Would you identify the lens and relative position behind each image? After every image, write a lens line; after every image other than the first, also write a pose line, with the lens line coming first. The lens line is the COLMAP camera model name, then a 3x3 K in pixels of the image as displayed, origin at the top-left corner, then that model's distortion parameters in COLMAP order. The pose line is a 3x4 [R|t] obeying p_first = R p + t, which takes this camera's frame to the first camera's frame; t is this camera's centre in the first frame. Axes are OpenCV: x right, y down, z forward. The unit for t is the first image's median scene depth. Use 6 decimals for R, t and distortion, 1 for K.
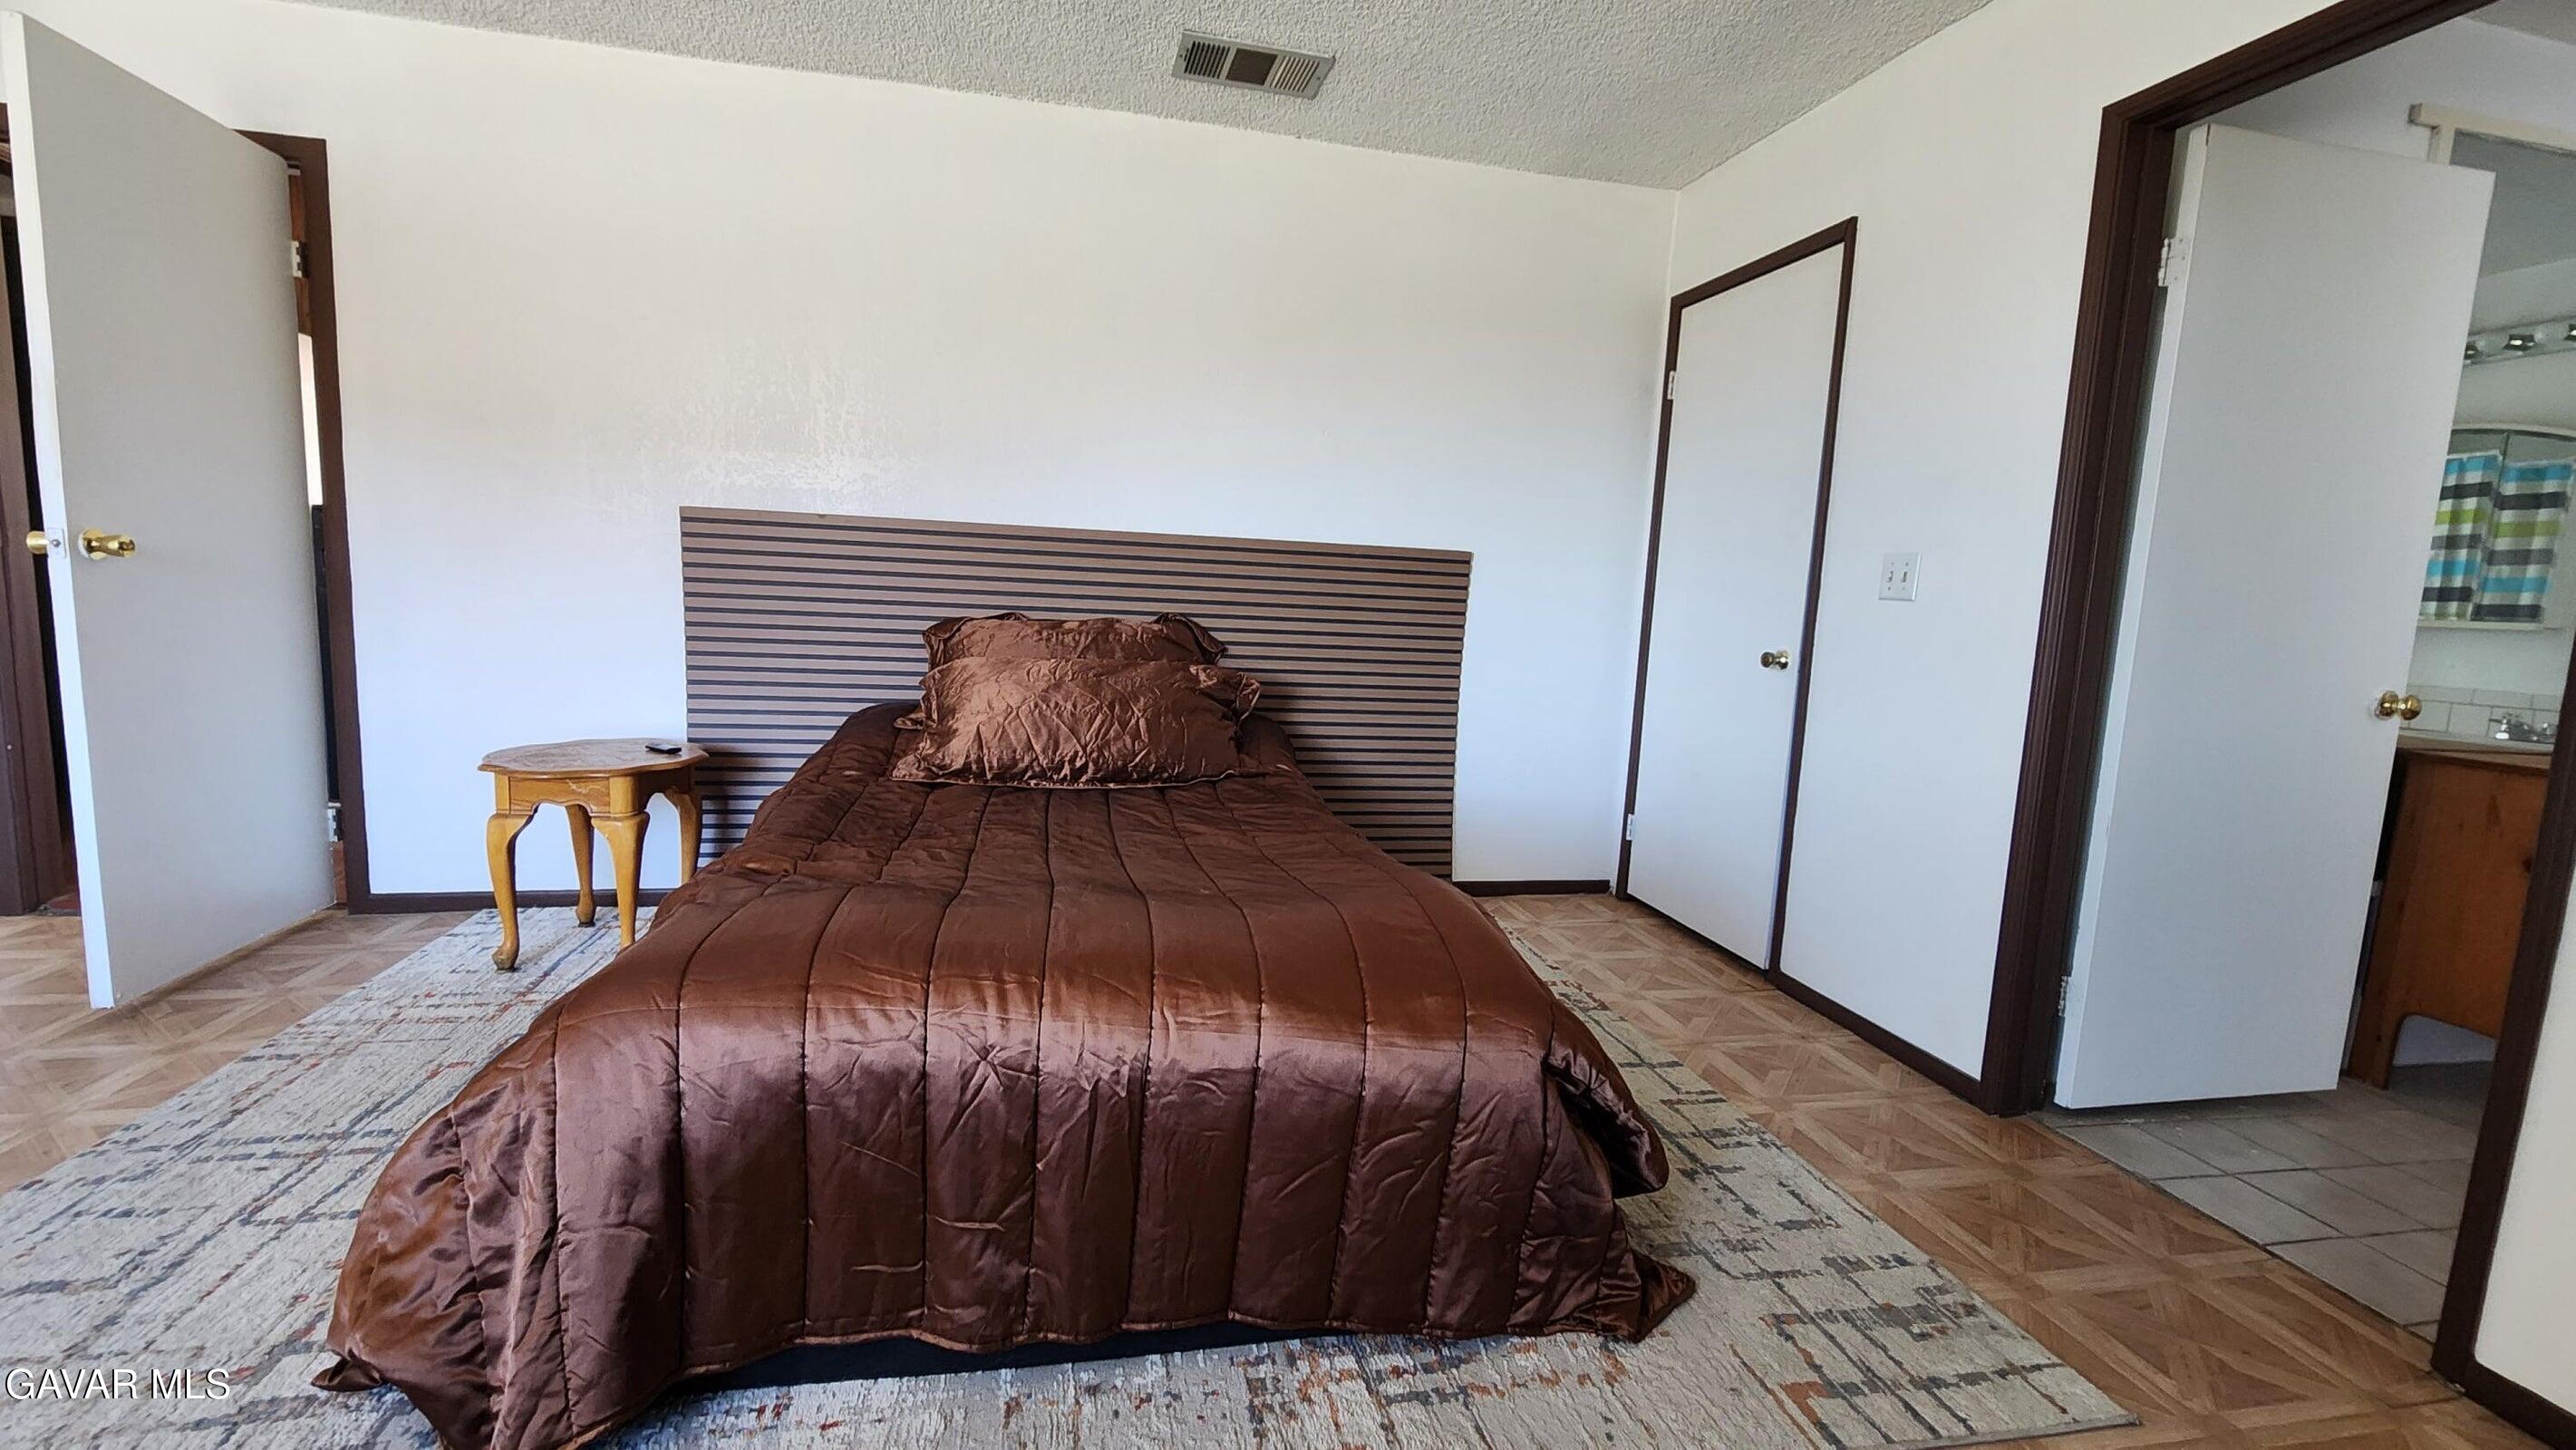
lens RADIAL K [[1065.0, 0, 1277.0], [0, 1065.0, 719.8], [0, 0, 1]] dist [0.002756, 0.000254]
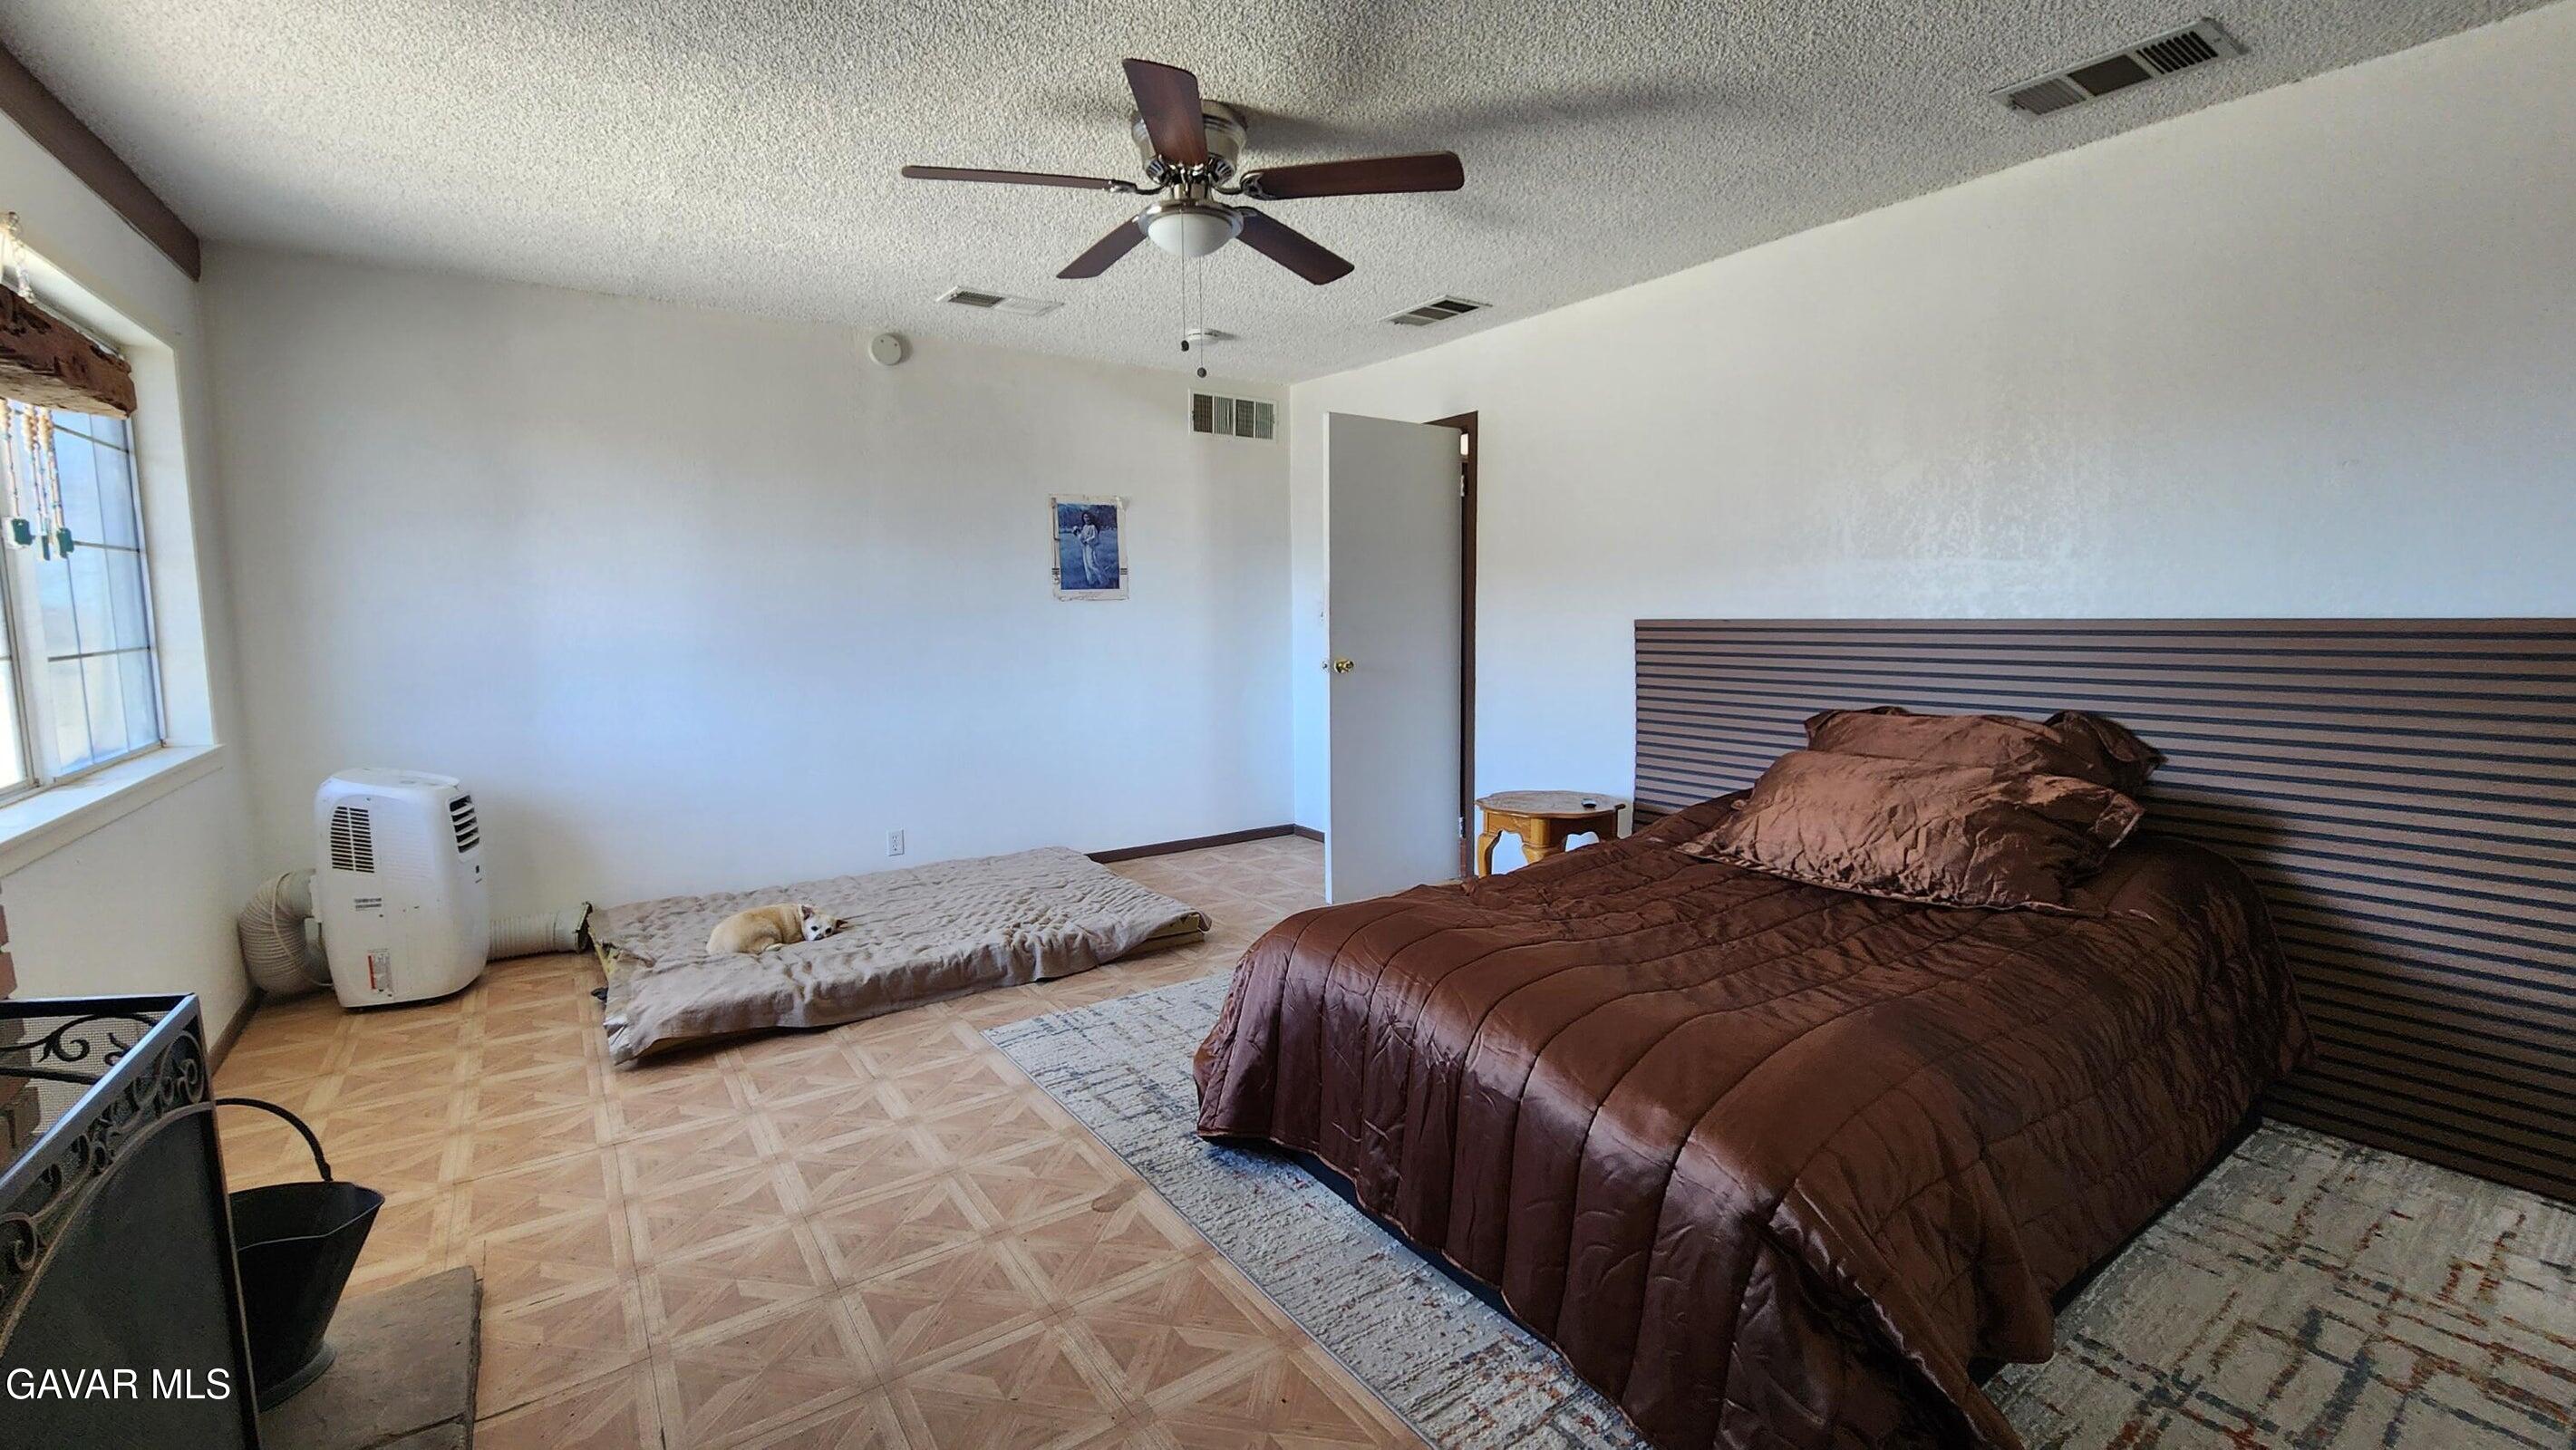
lens RADIAL K [[1065.0, 0, 1281.3], [0, 1065.0, 717.8], [0, 0, 1]] dist [0.002756, 0.000254]
pose [[0.402753, 0.038526, -0.914497, 0.747898], [-0.085702, 0.996312, 0.004229, -0.079942], [0.911287, 0.076671, 0.404570, 0.147076]]
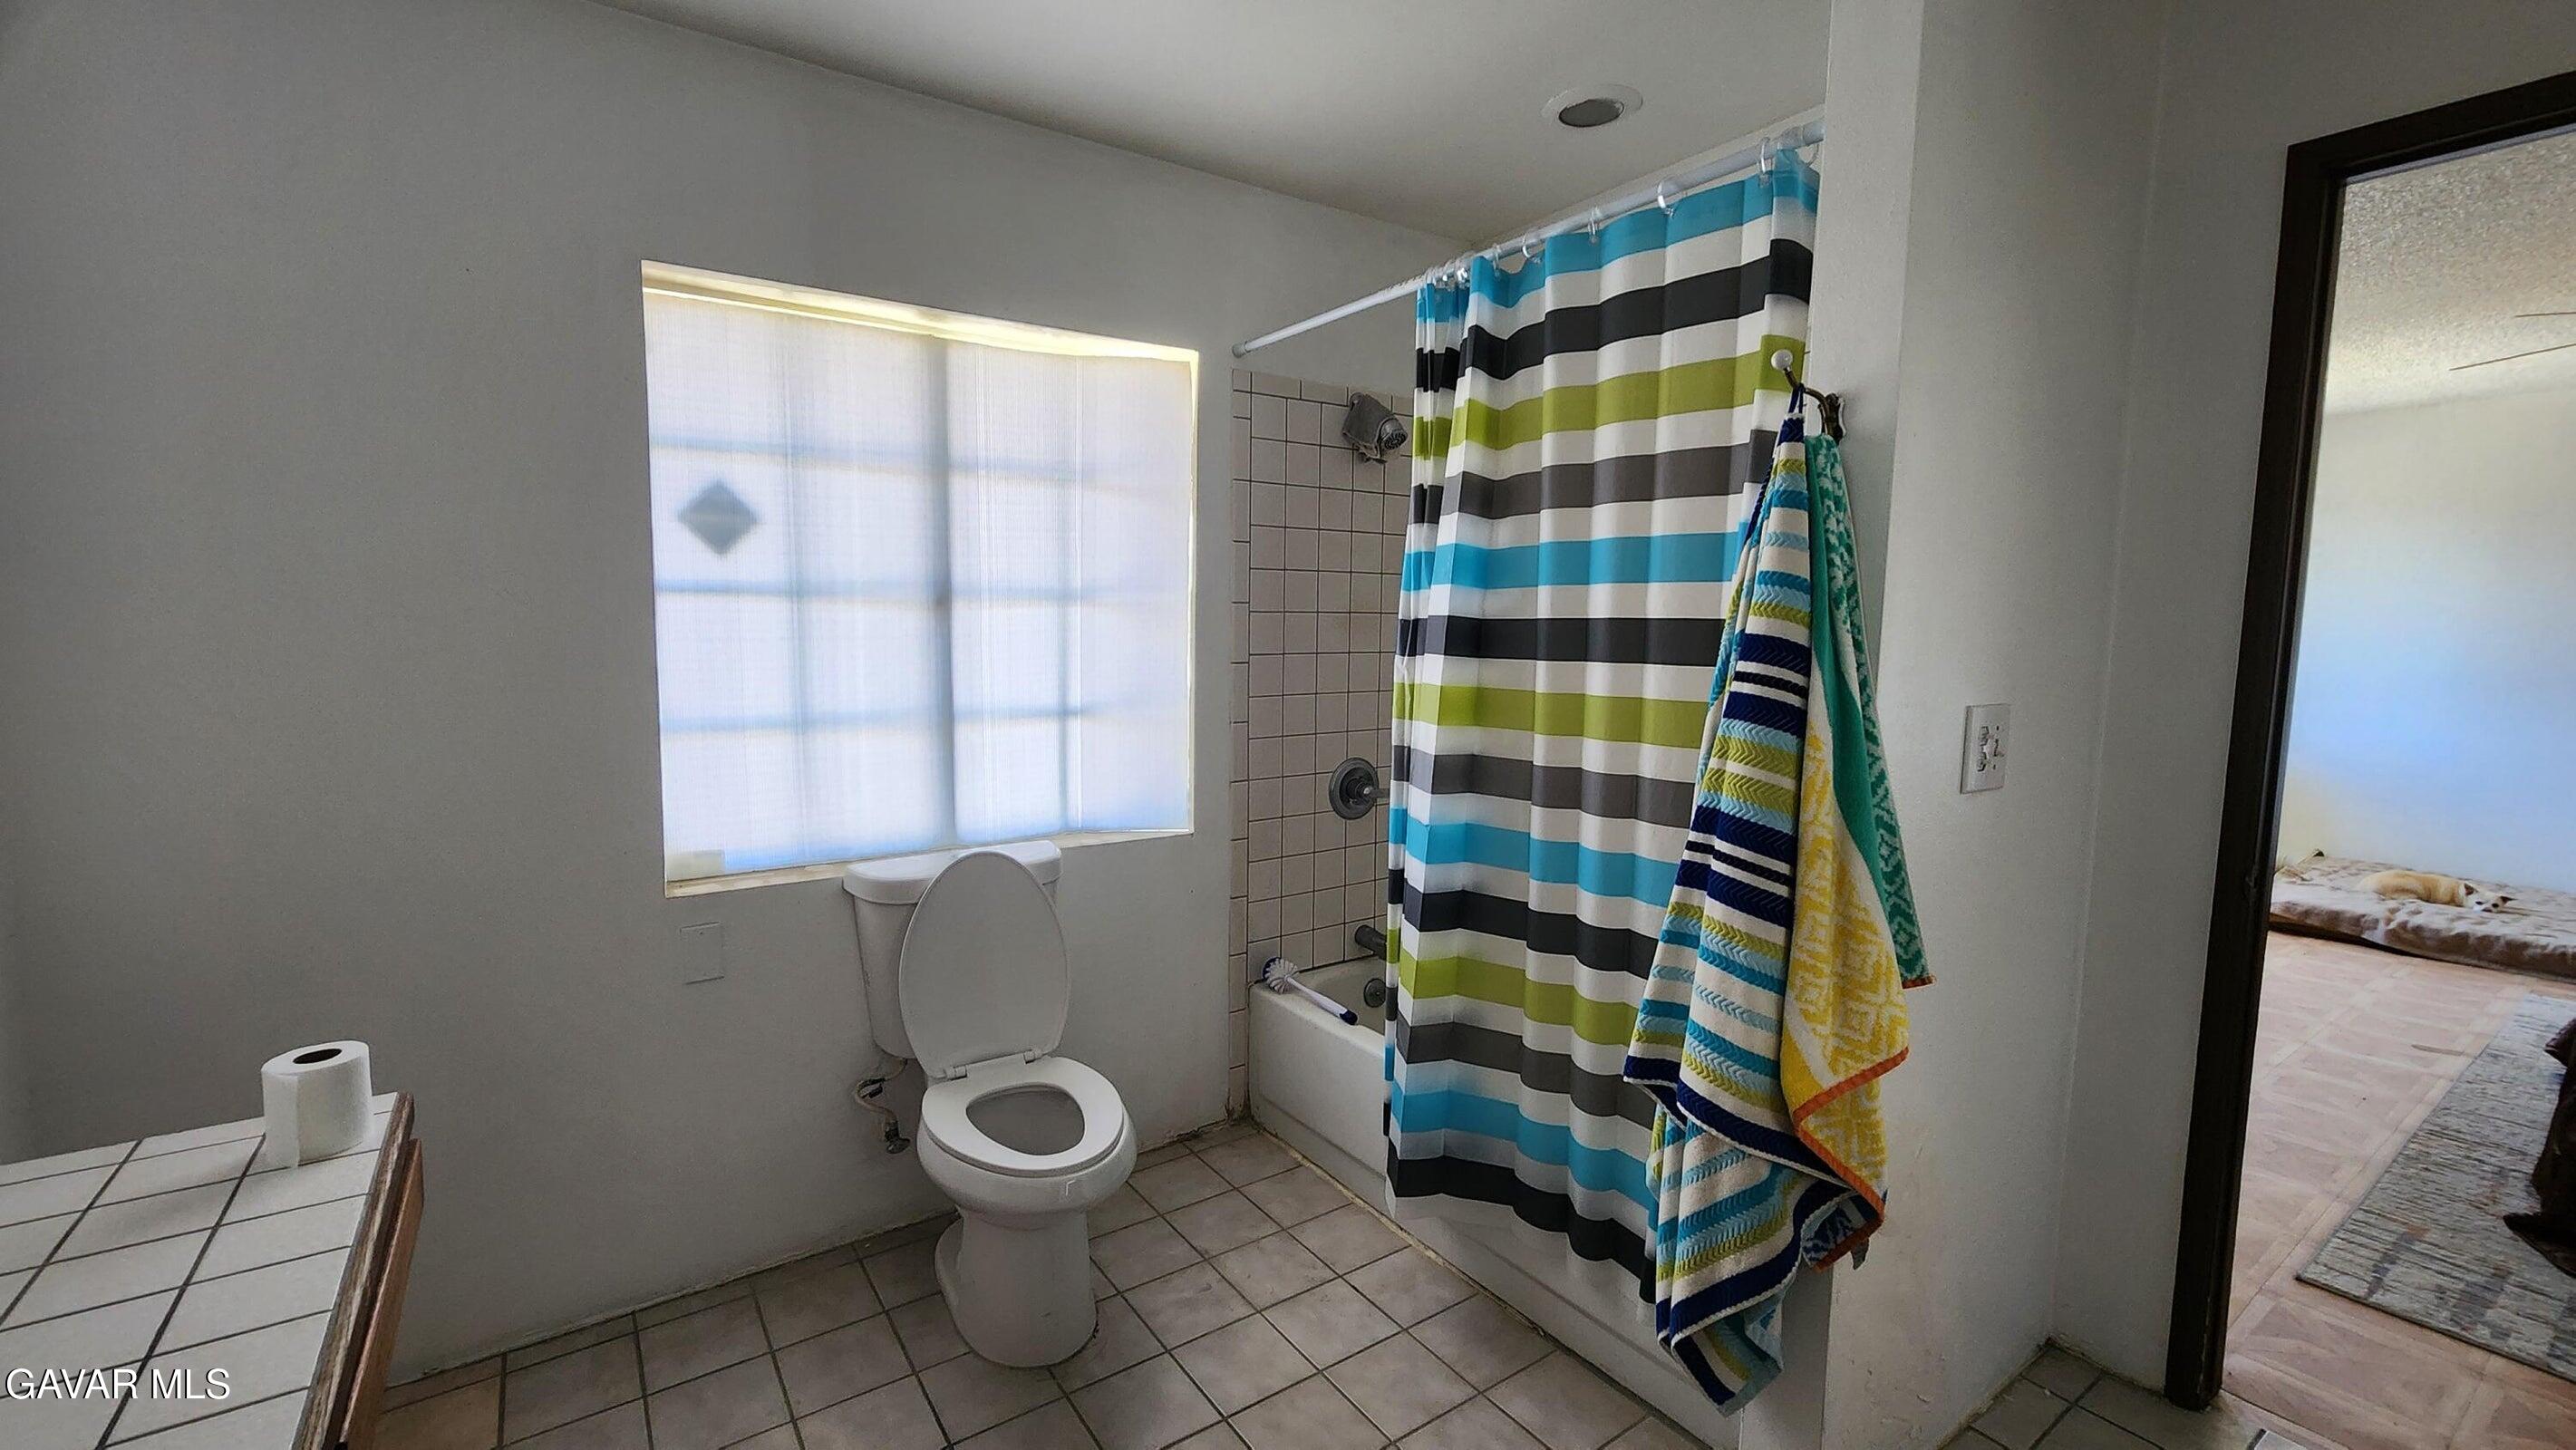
lens RADIAL K [[1065.0, 0, 1283.0], [0, 1065.0, 725.6], [0, 0, 1]] dist [0.002756, 0.000254]
pose [[-0.913711, -0.014564, -0.406103, 2.061098], [-0.098287, 0.977606, 0.186082, -0.183010], [0.394299, 0.209940, -0.894681, 1.226360]]
